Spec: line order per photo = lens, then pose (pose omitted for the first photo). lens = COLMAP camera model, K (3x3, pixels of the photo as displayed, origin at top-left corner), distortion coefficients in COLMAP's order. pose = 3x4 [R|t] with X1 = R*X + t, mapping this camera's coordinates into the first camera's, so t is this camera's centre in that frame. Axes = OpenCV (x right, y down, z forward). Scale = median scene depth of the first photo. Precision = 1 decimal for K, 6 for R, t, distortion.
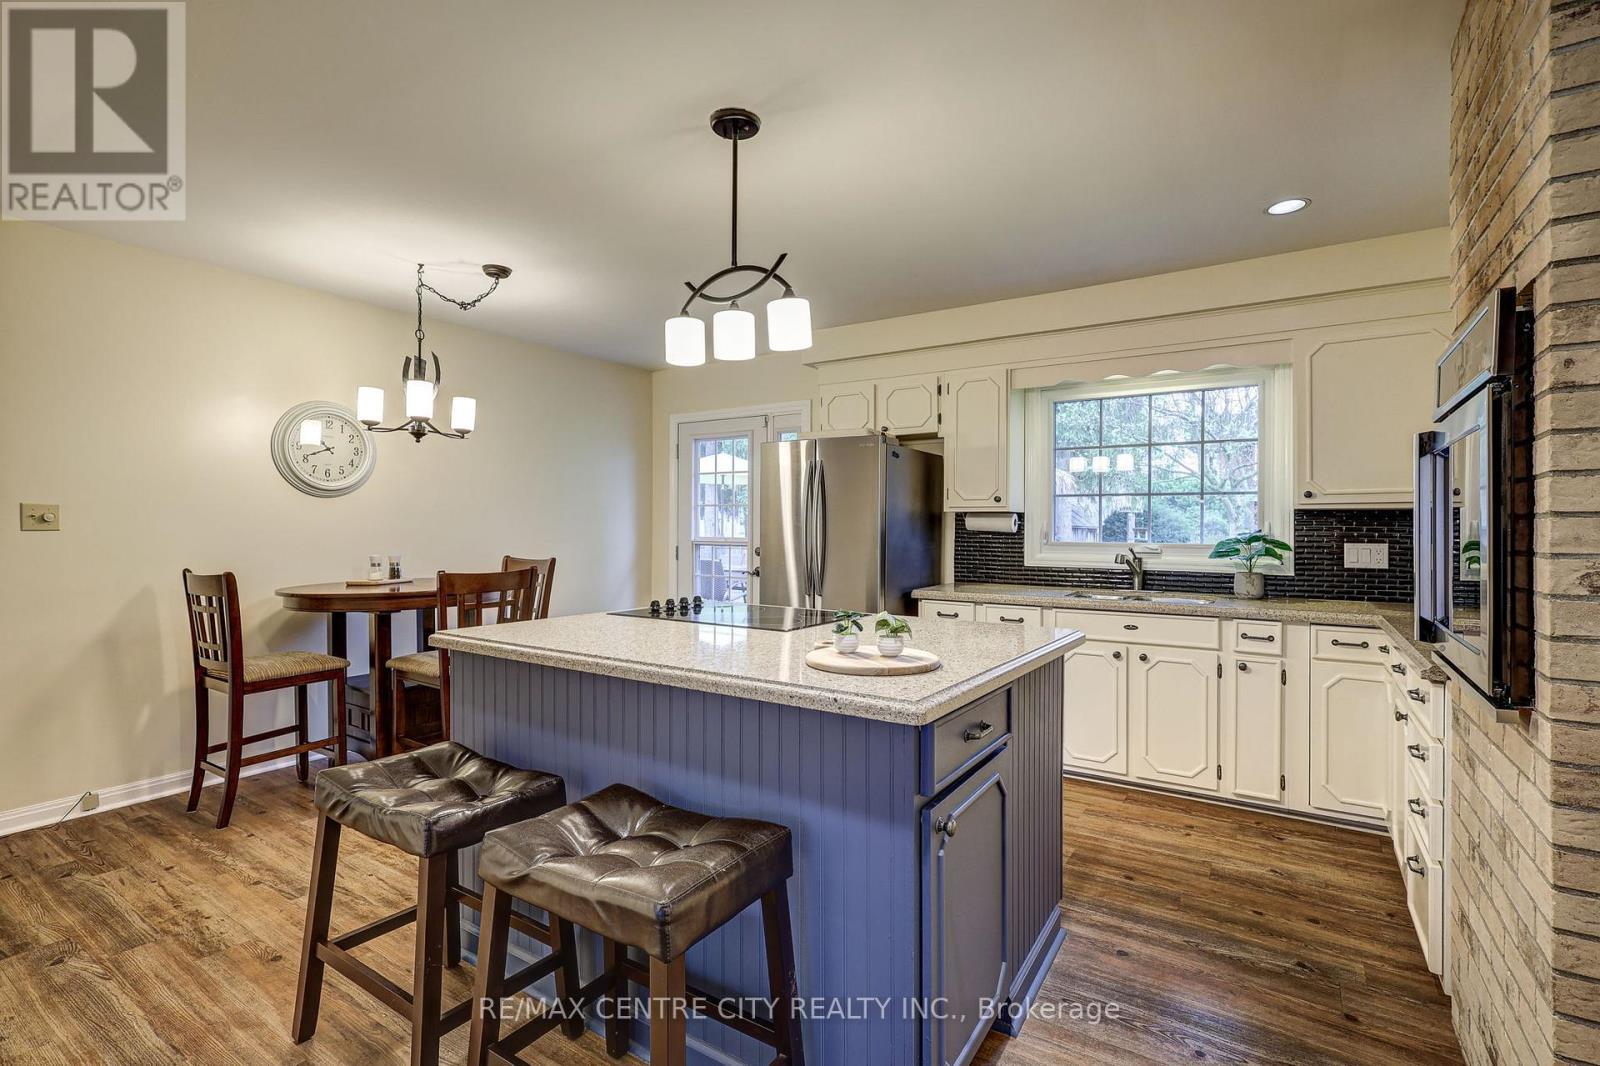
lens RADIAL K [[727.5, 0, 809.5], [0, 727.5, 538.4], [0, 0, 1]] dist [-0.000982, 0.000121]
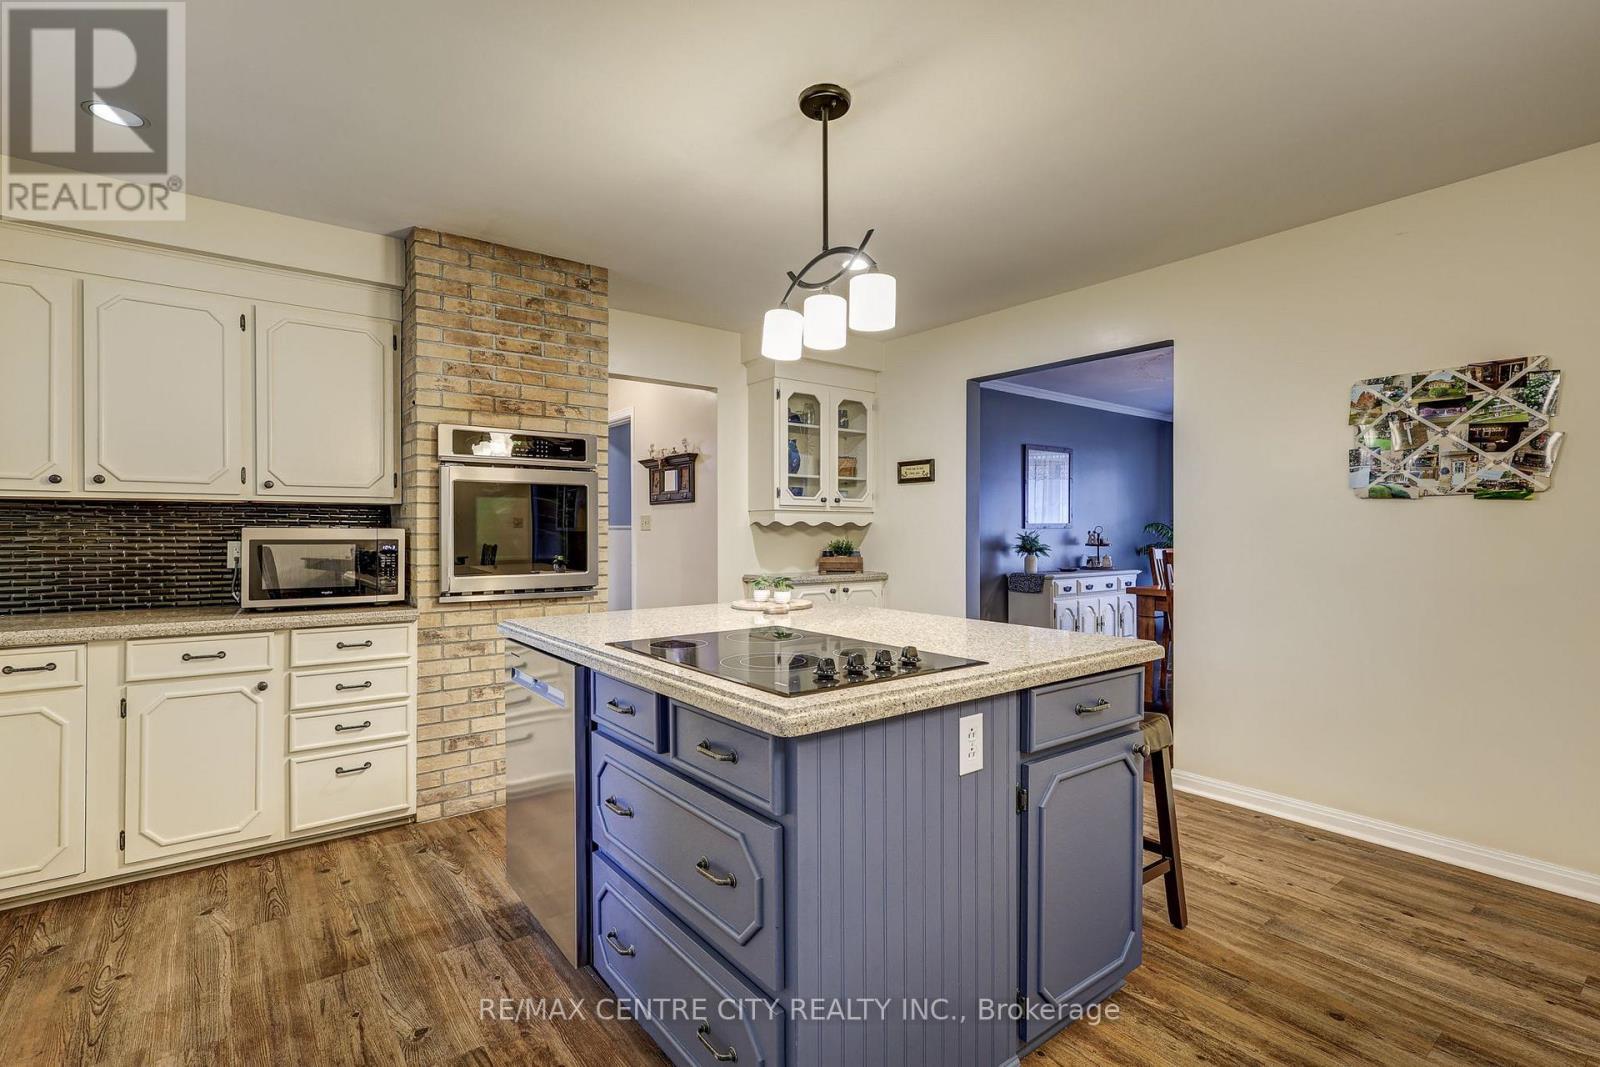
lens RADIAL K [[745.4, 0, 792.7], [0, 745.4, 531.0], [0, 0, 1]] dist [-0.000508, 0.000280]
pose [[-0.940521, -0.003983, 0.339712, -0.386938], [0.002347, 0.999831, 0.018219, -0.020143], [-0.339727, 0.017933, -0.940353, 1.875045]]
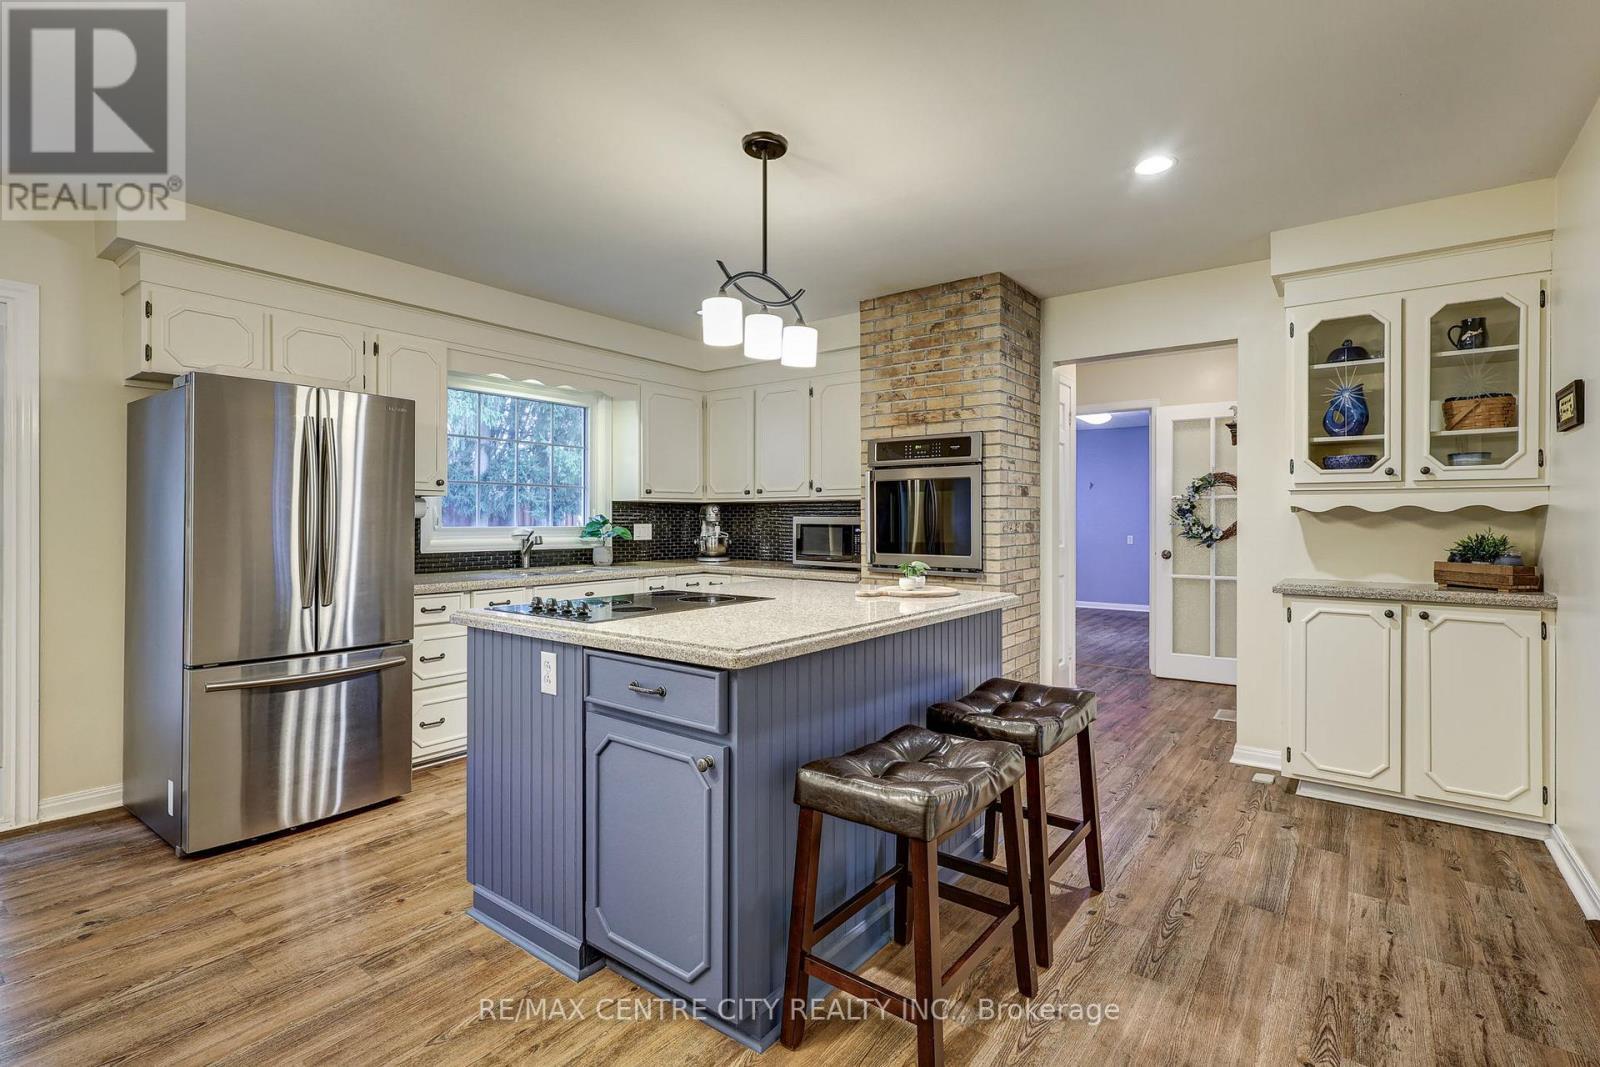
lens RADIAL K [[741.3, 0, 801.7], [0, 741.3, 523.1], [0, 0, 1]] dist [-0.000300, 0.001245]
pose [[0.076118, -0.009548, 0.997053, -1.183100], [0.015500, 0.999845, 0.008392, -0.004005], [-0.996978, 0.014815, 0.076254, 0.830014]]
